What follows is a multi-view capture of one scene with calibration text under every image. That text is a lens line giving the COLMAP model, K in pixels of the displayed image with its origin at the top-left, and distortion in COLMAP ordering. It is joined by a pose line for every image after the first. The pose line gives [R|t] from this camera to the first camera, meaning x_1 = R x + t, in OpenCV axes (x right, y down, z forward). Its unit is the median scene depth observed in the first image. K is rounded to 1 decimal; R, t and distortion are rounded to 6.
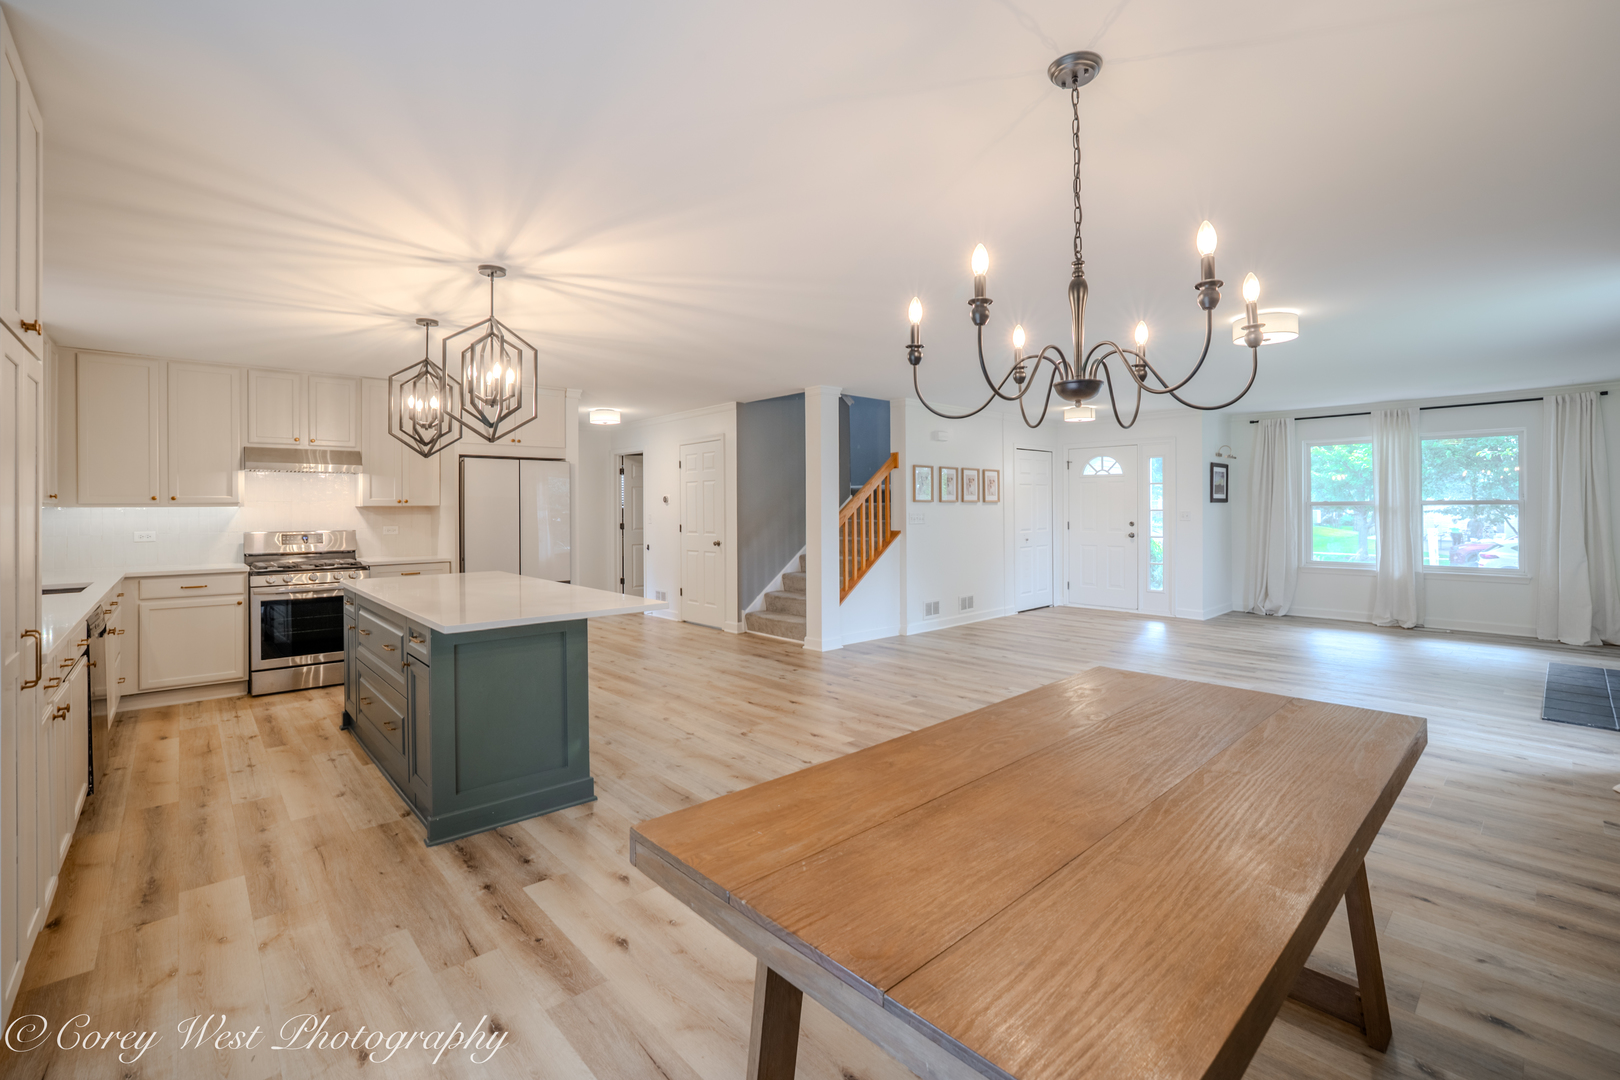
lens RADIAL K [[704.8, 0, 806.0], [0, 704.8, 508.1], [0, 0, 1]] dist [-0.038467, 0.017990]
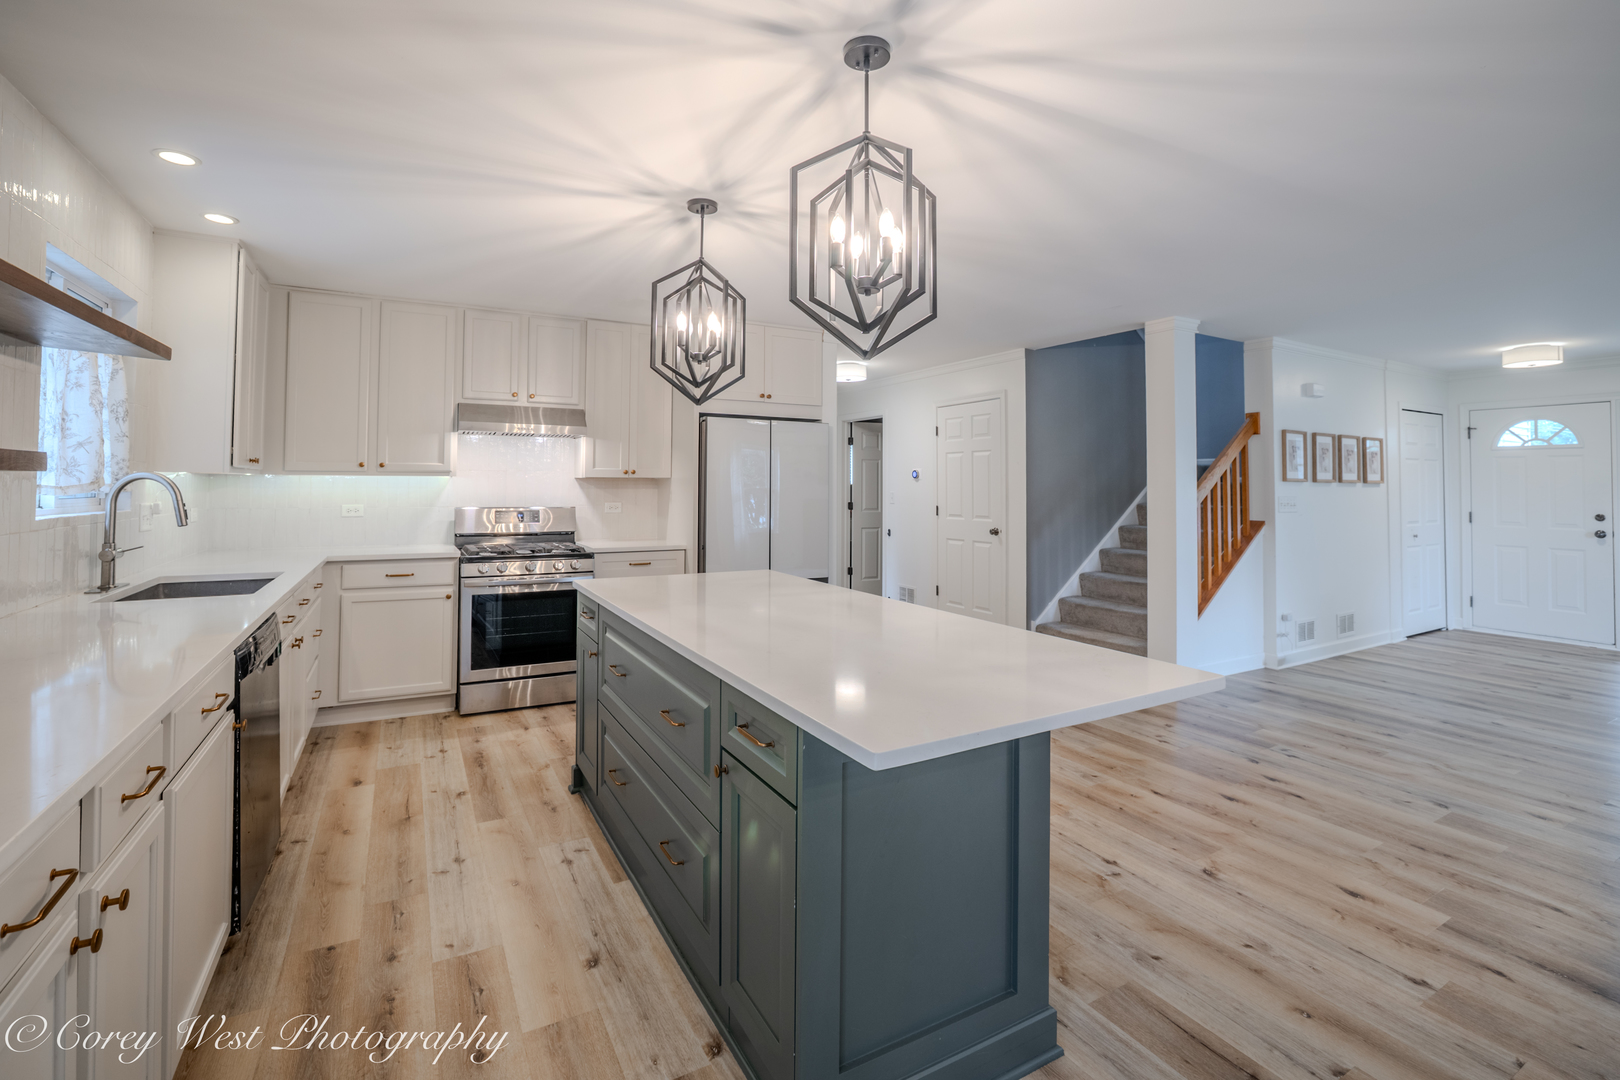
lens RADIAL K [[709.8, 0, 809.8], [0, 709.8, 470.5], [0, 0, 1]] dist [-0.041543, 0.018870]
pose [[0.977438, 0.009113, -0.211026, -0.214620], [-0.013871, 0.999682, -0.021080, 0.002687], [0.210767, 0.023532, 0.977253, 0.260370]]
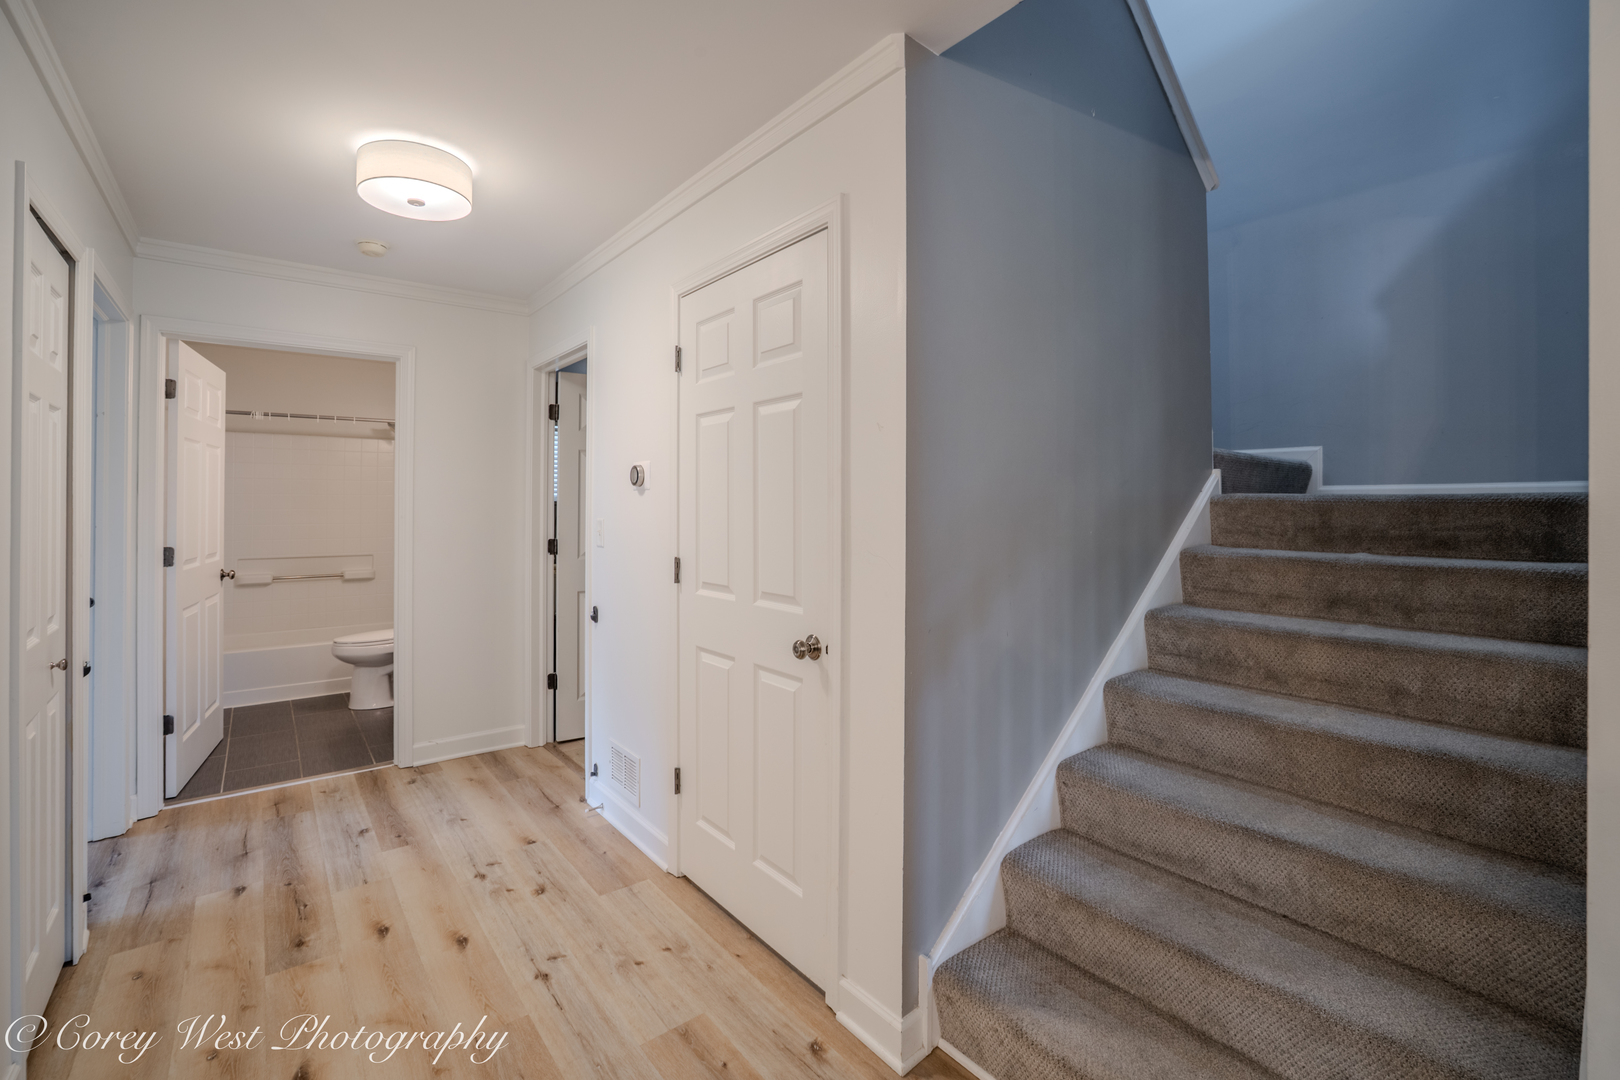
lens RADIAL K [[704.8, 0, 806.0], [0, 704.8, 508.1], [0, 0, 1]] dist [-0.038467, 0.017990]
pose [[0.997892, 0.013910, -0.063391, -0.149584], [-0.013804, 0.999903, 0.002101, 0.000826], [0.063414, -0.001222, 0.997987, 1.003735]]
